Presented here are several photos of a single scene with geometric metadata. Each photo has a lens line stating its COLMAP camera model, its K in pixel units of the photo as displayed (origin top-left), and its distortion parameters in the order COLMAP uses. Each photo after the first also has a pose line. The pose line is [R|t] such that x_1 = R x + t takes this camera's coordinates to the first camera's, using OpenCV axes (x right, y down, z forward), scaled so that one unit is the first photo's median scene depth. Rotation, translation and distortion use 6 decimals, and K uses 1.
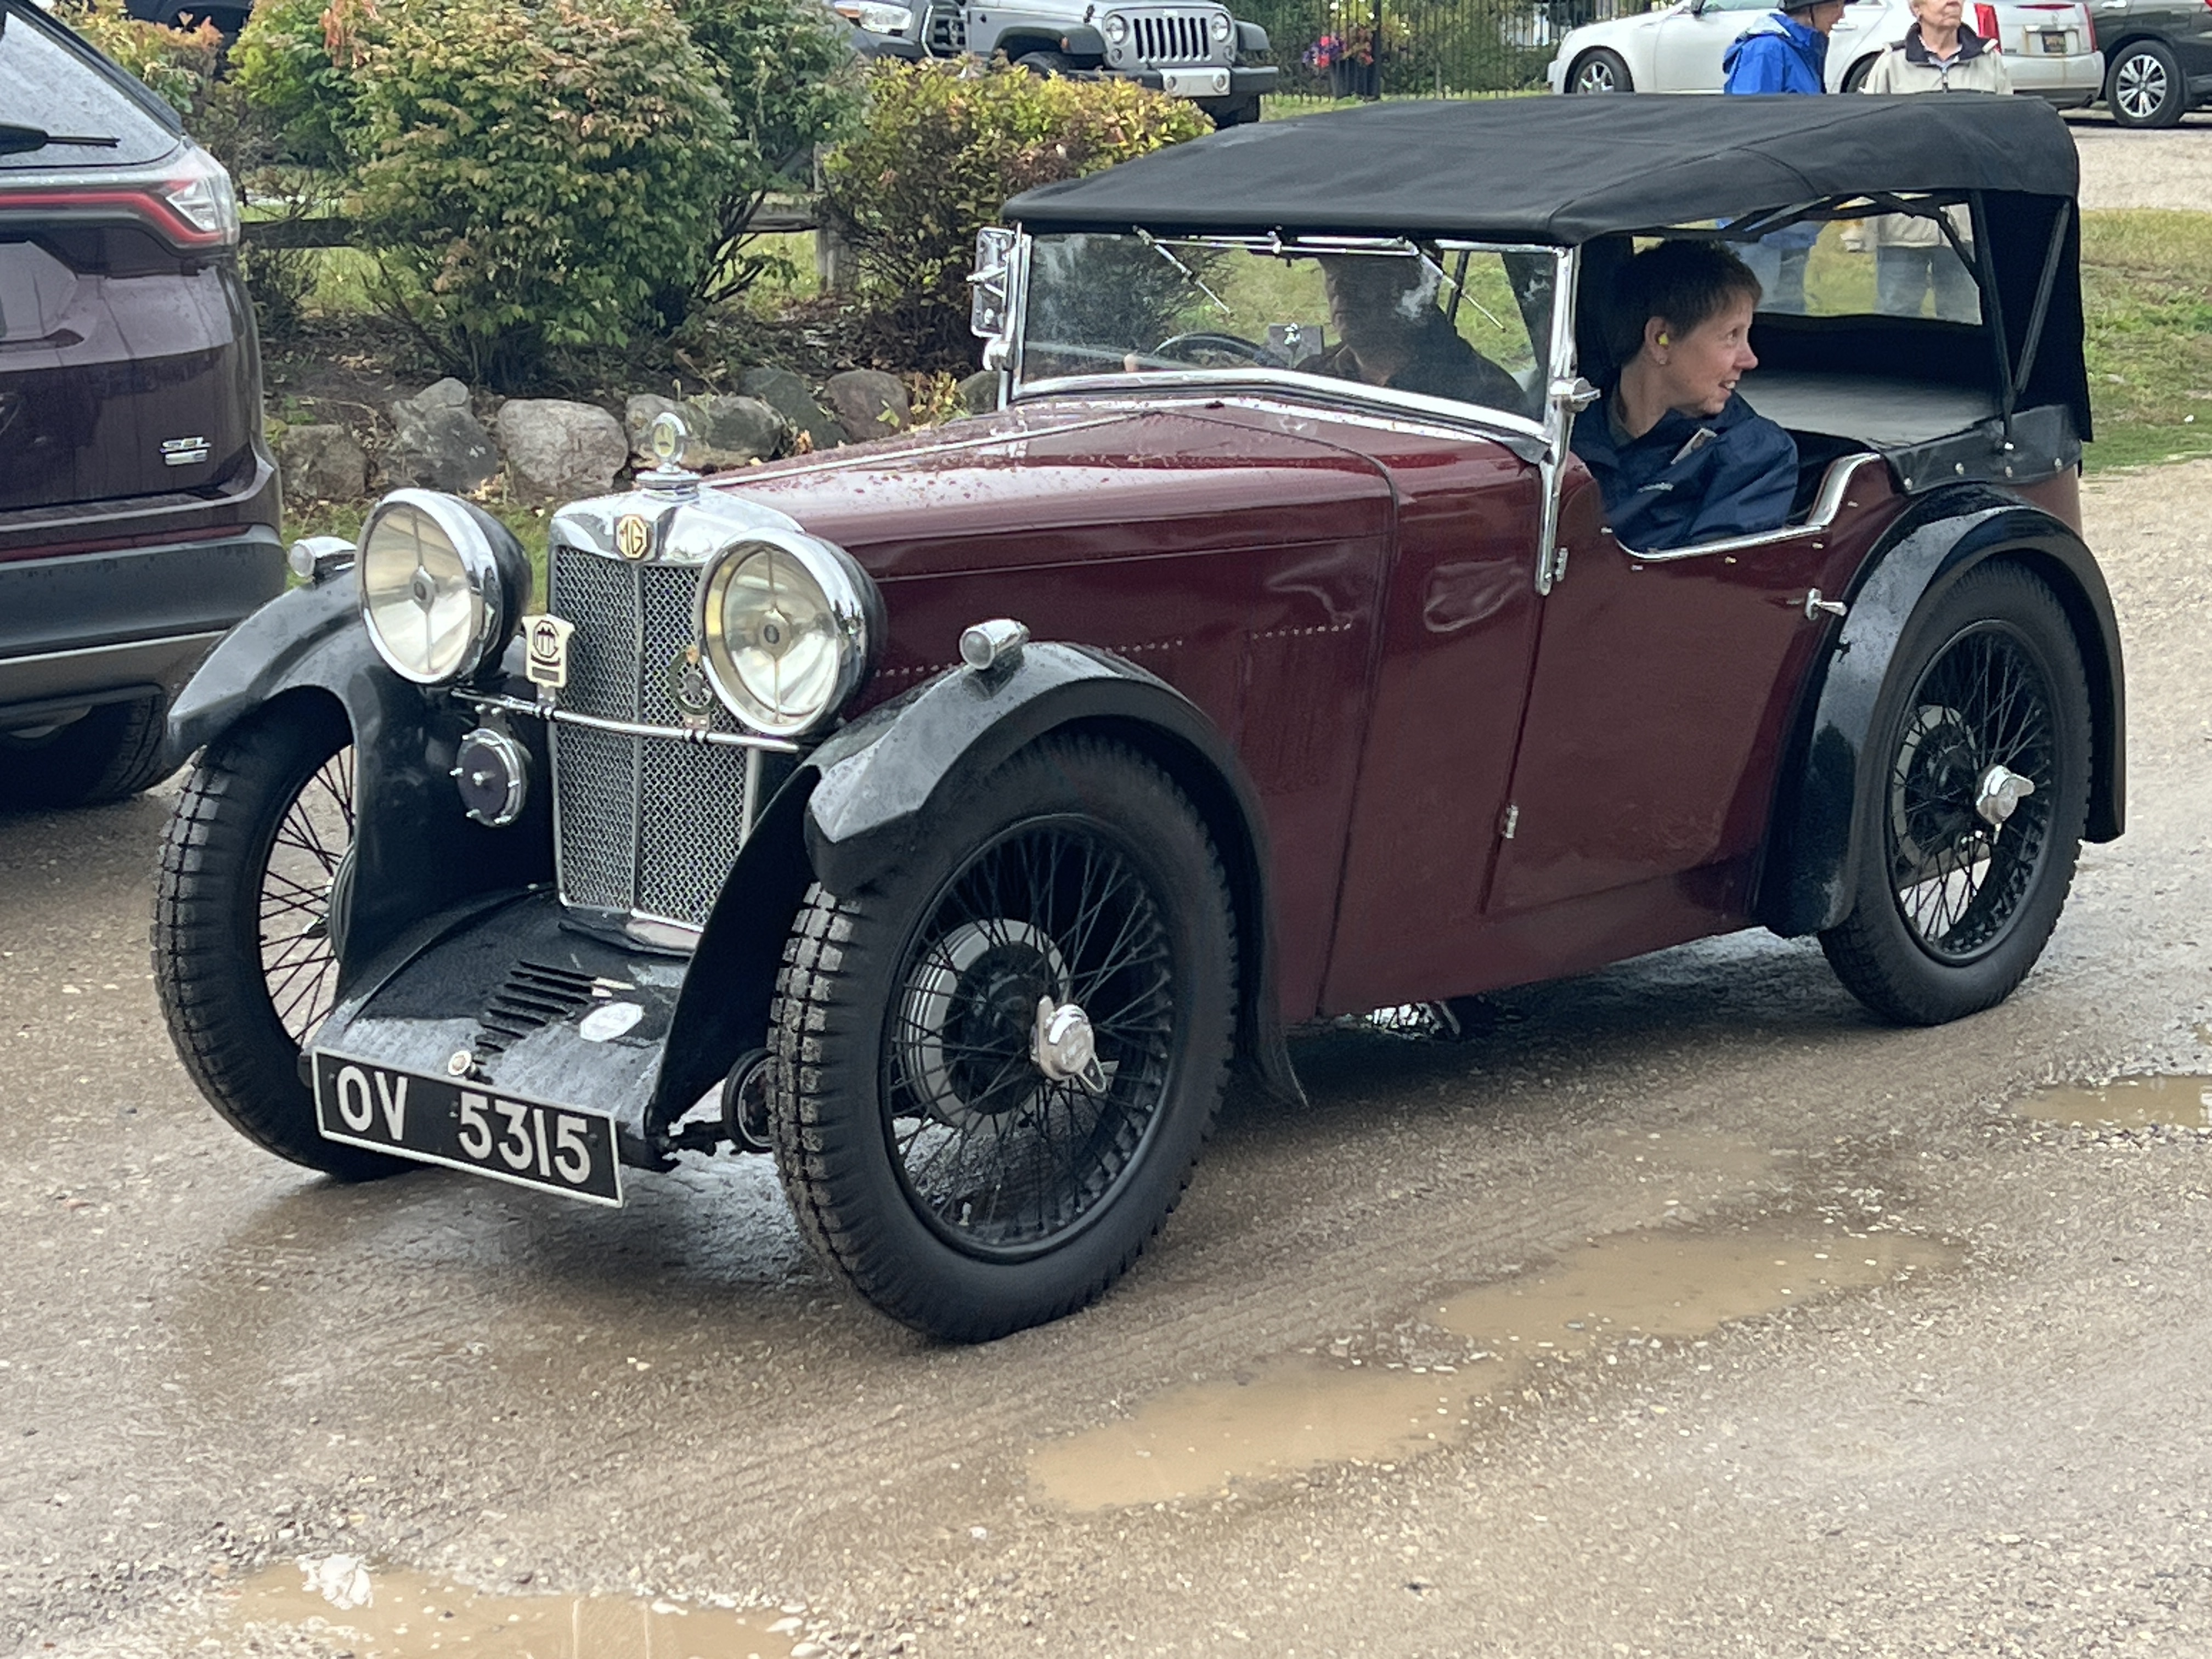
lens RADIAL K [[4299.9, 0, 1106.0], [0, 4299.9, 829.5], [0, 0, 1]] dist [0.185071, -0.181235]
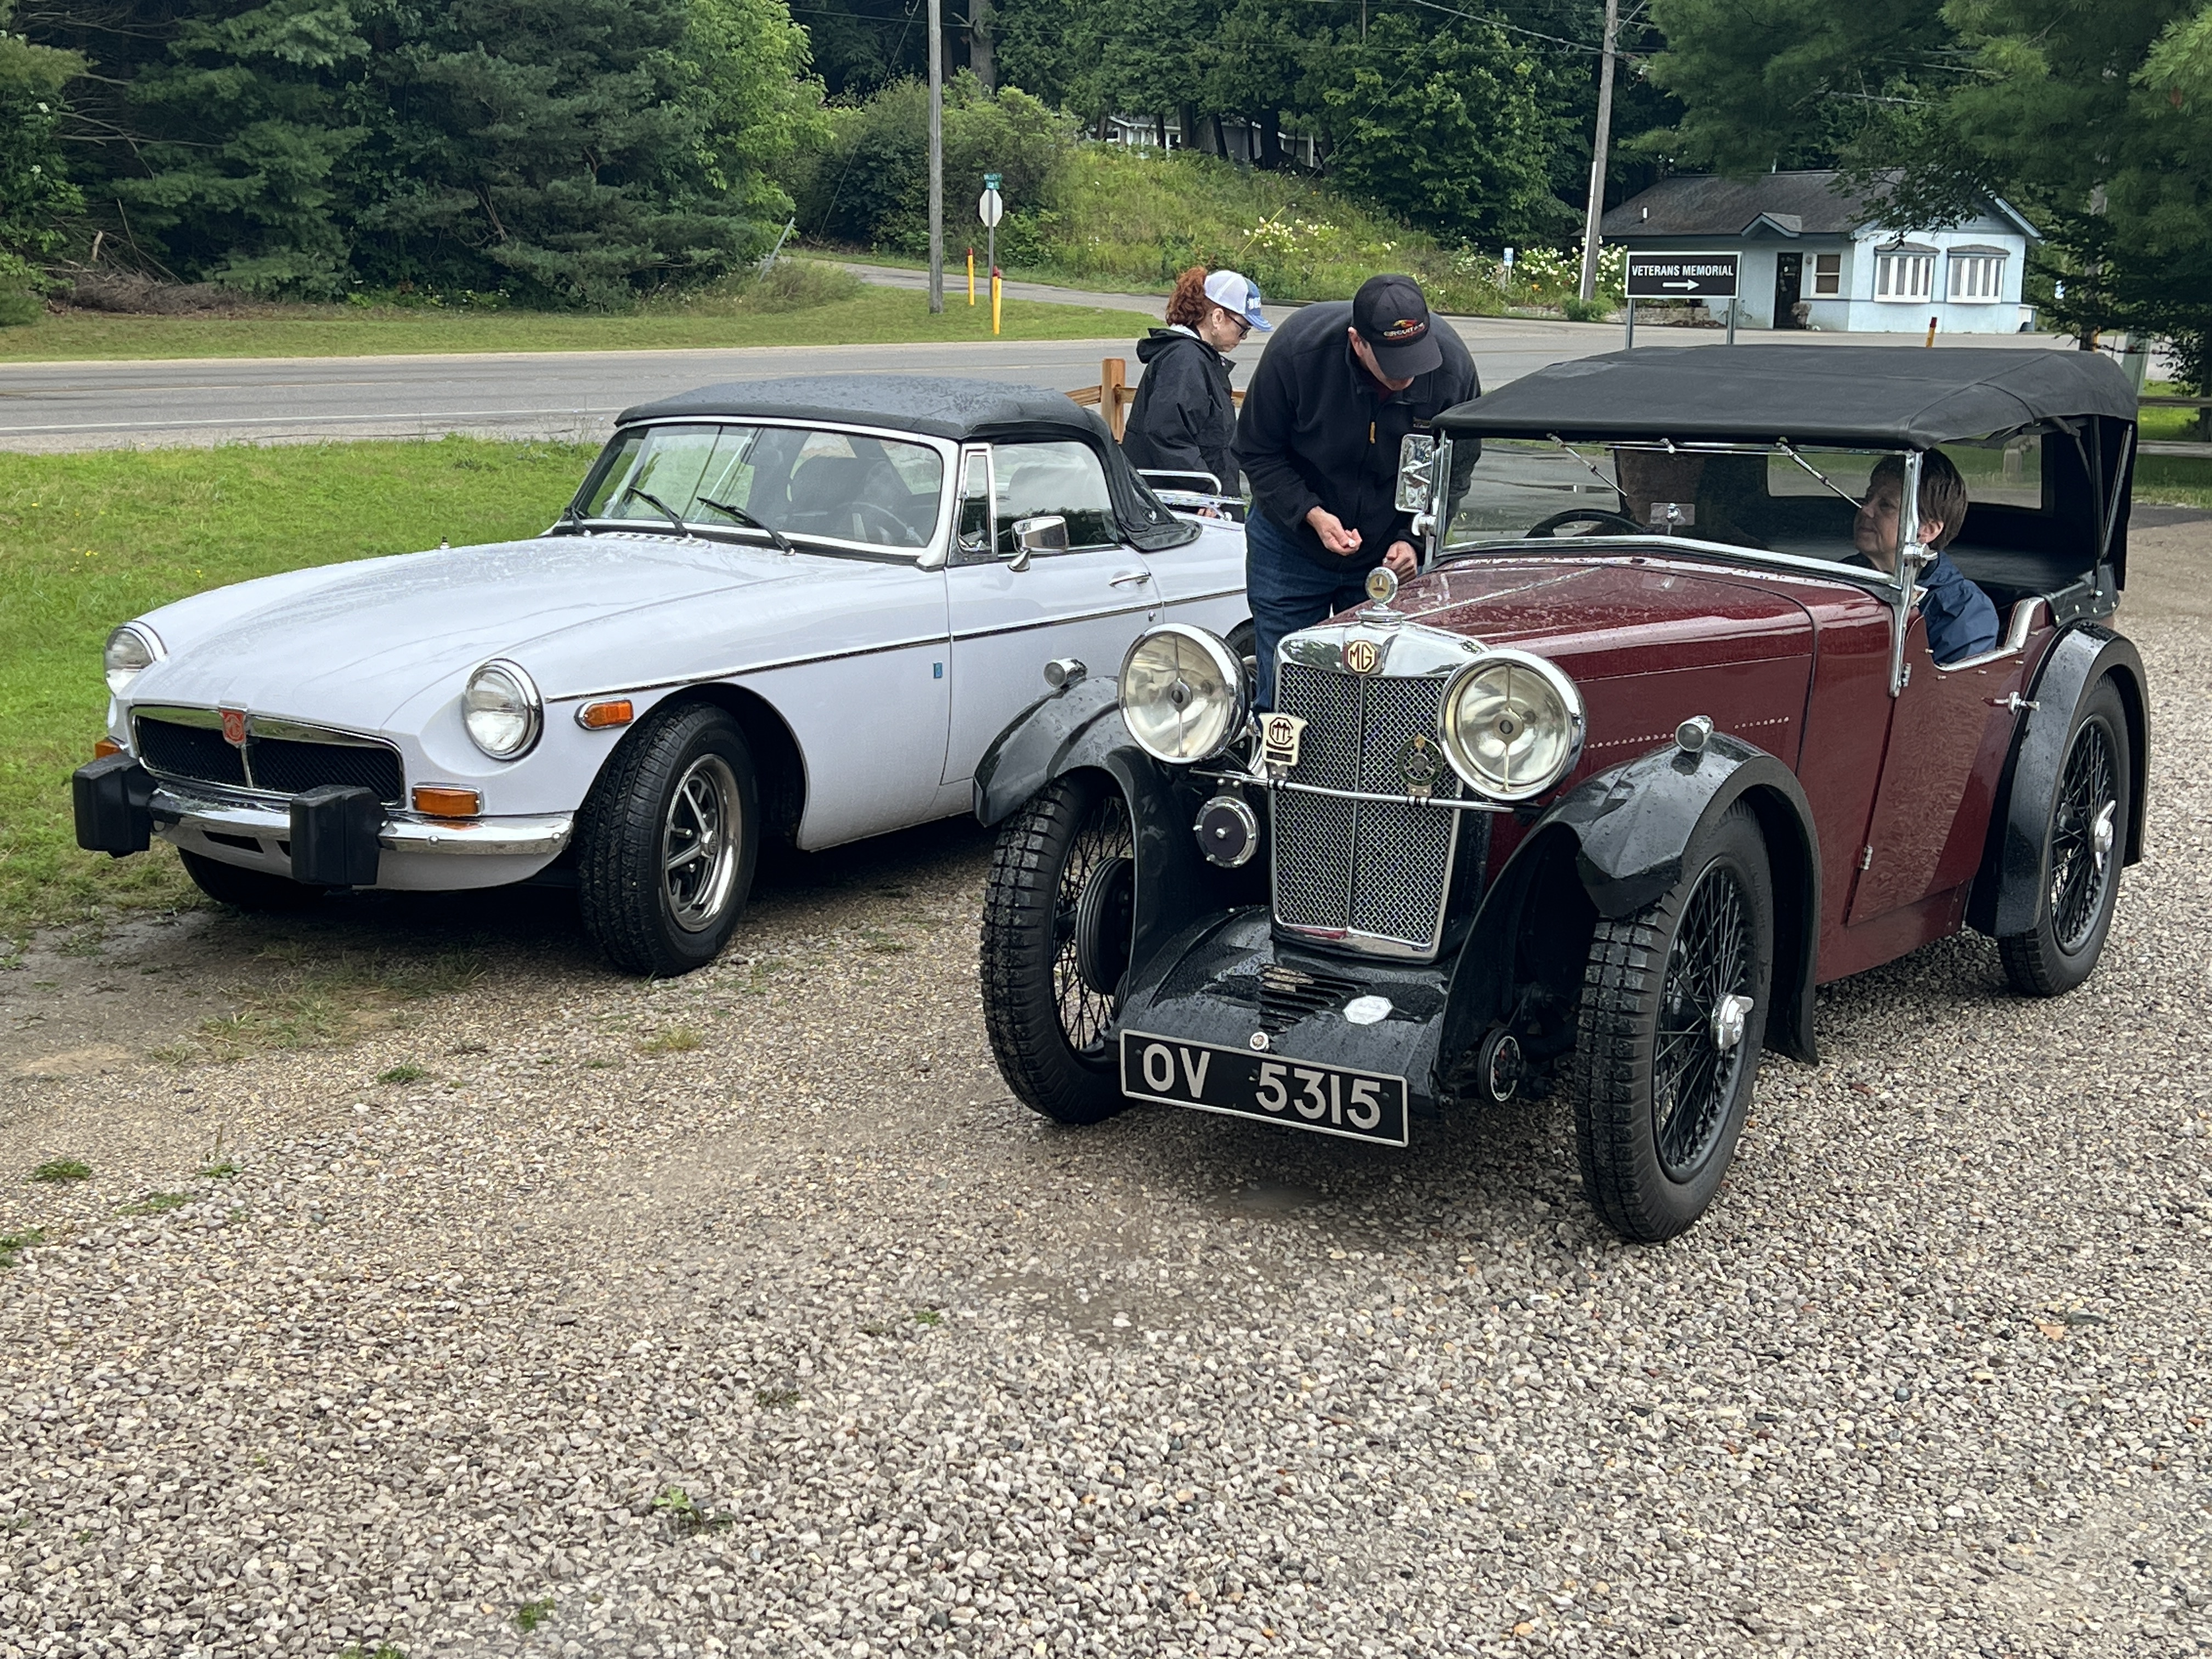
lens RADIAL K [[2986.6, 0, 1106.0], [0, 2986.6, 829.5], [0, 0, 1]] dist [0.003890, -0.000492]
pose [[0.995981, -0.005500, 0.089392, -0.274591], [0.006223, 0.999950, -0.007810, -0.005792], [-0.089344, 0.008335, 0.995966, 0.060003]]
